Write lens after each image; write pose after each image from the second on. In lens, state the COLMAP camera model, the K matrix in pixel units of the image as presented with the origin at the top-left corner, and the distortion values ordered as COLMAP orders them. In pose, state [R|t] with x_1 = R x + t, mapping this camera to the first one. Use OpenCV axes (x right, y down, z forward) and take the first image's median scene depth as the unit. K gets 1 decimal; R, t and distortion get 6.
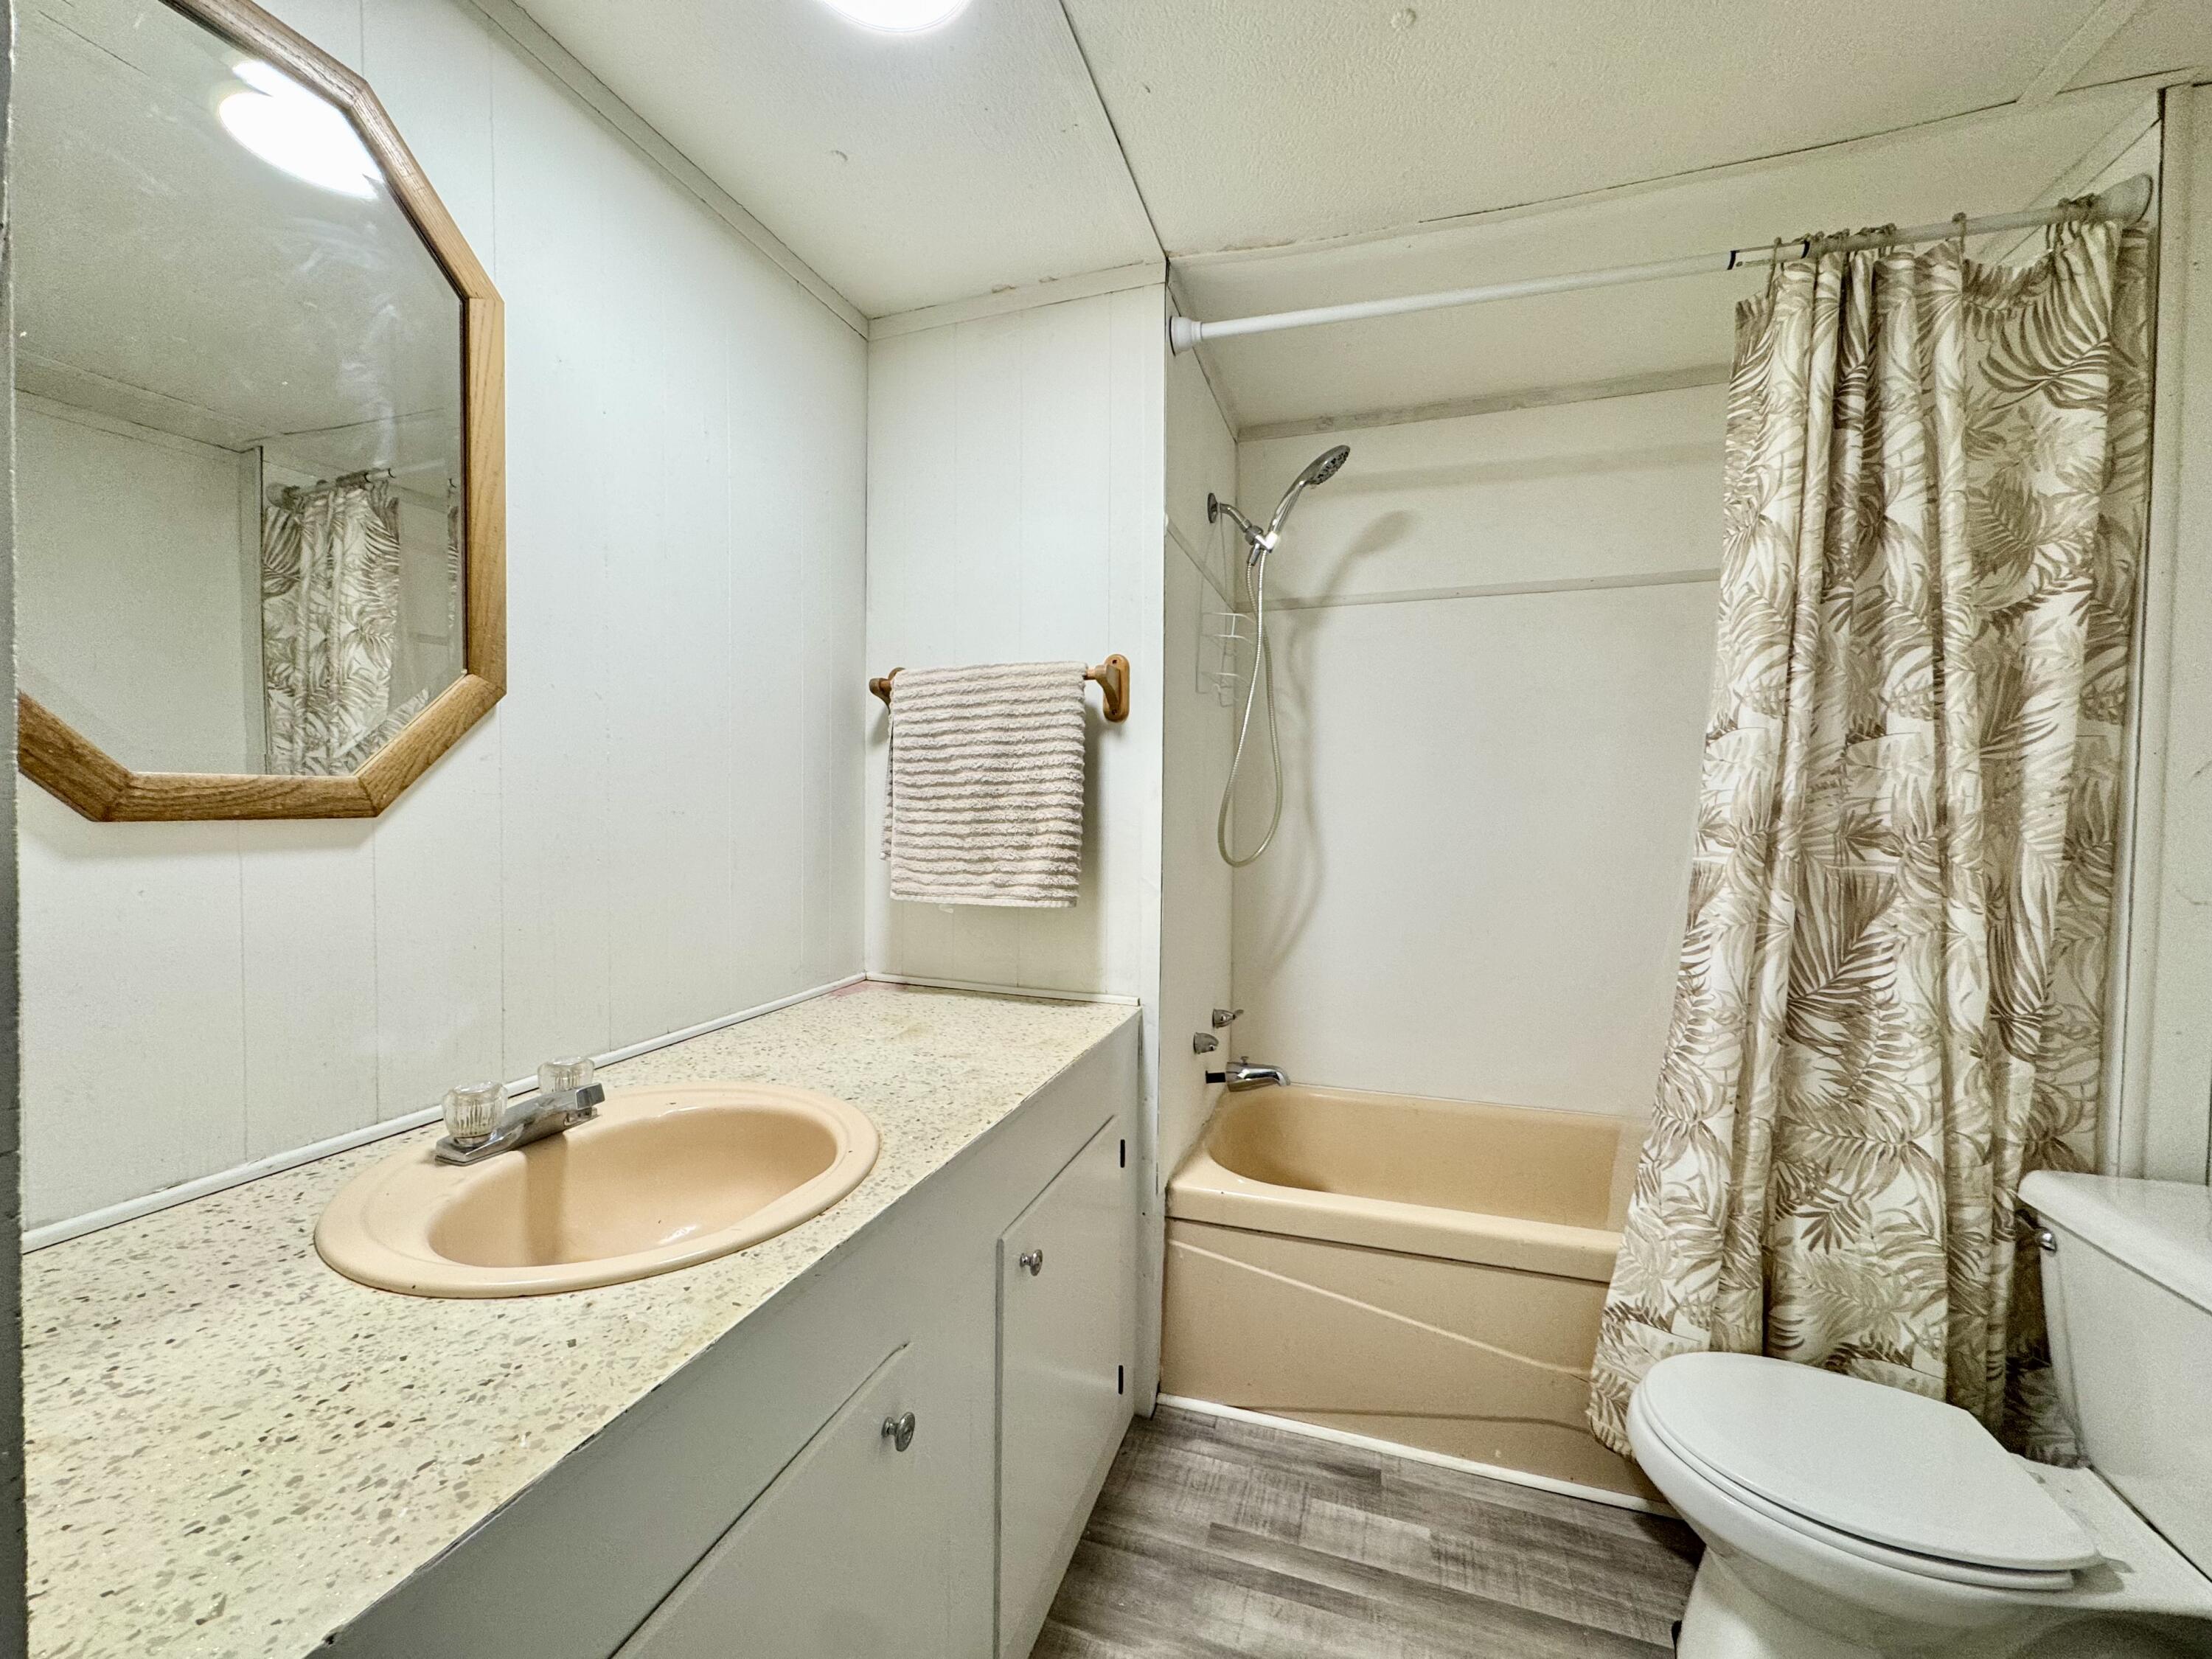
lens RADIAL K [[878.2, 0, 1103.4], [0, 878.2, 828.4], [0, 0, 1]] dist [-0.005518, 0.000603]
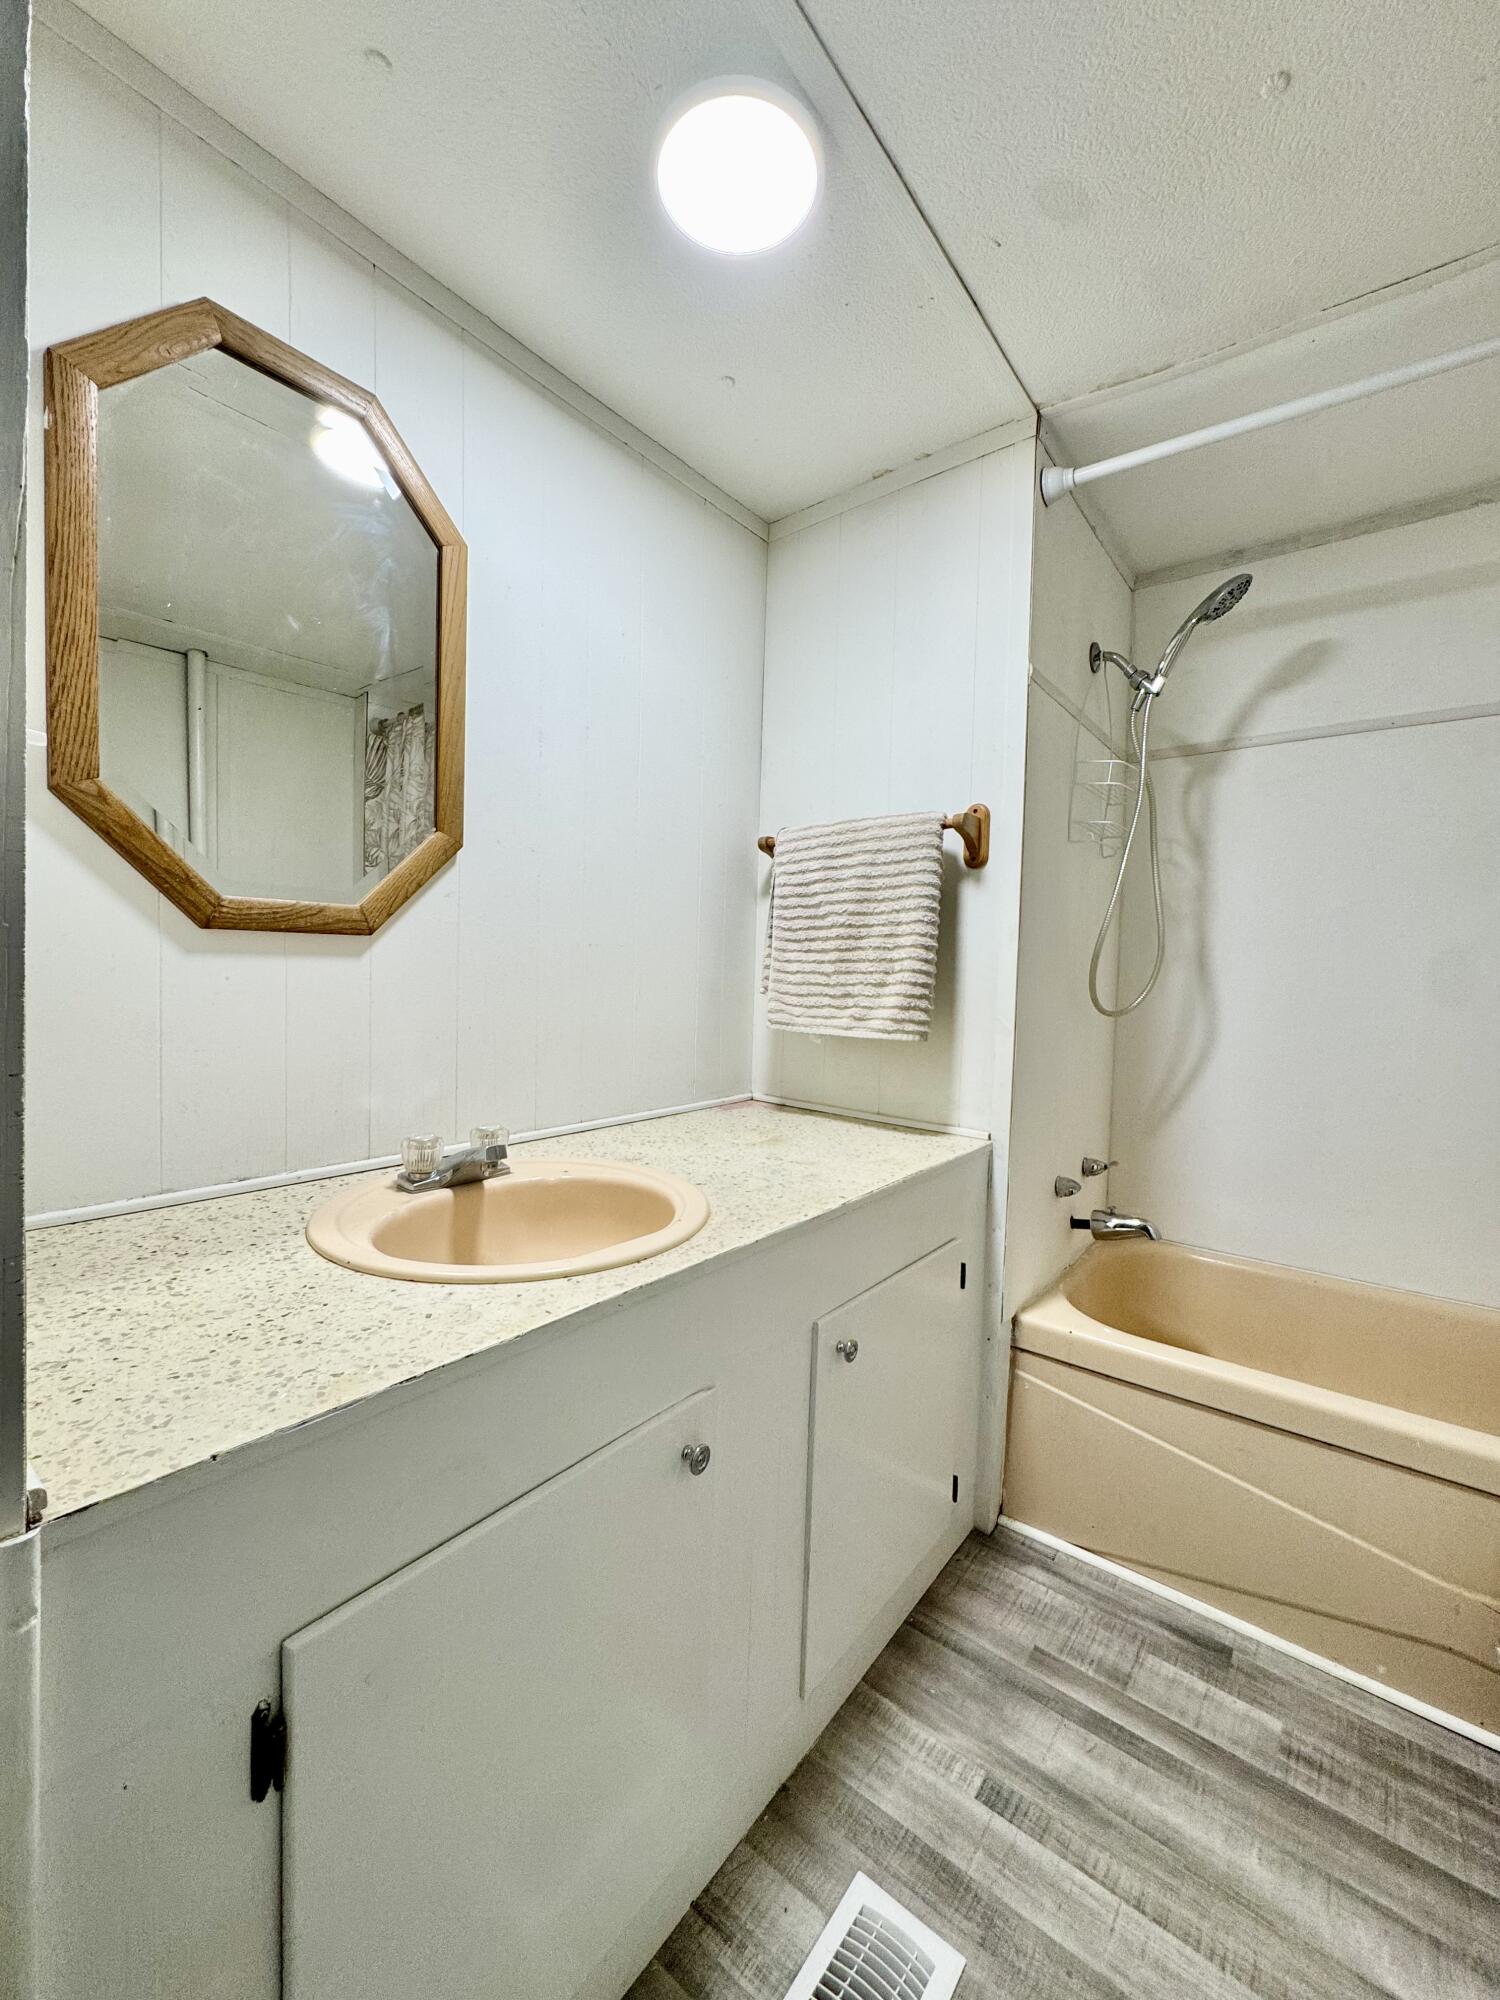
lens RADIAL K [[794.0, 0, 752.3], [0, 794.0, 1000.0], [0, 0, 1]] dist [-0.005518, 0.000603]
pose [[0.941399, 0.031306, -0.335840, 0.106958], [-0.028838, 0.999508, 0.012336, 0.039455], [0.336061, -0.001928, 0.941838, 0.020786]]
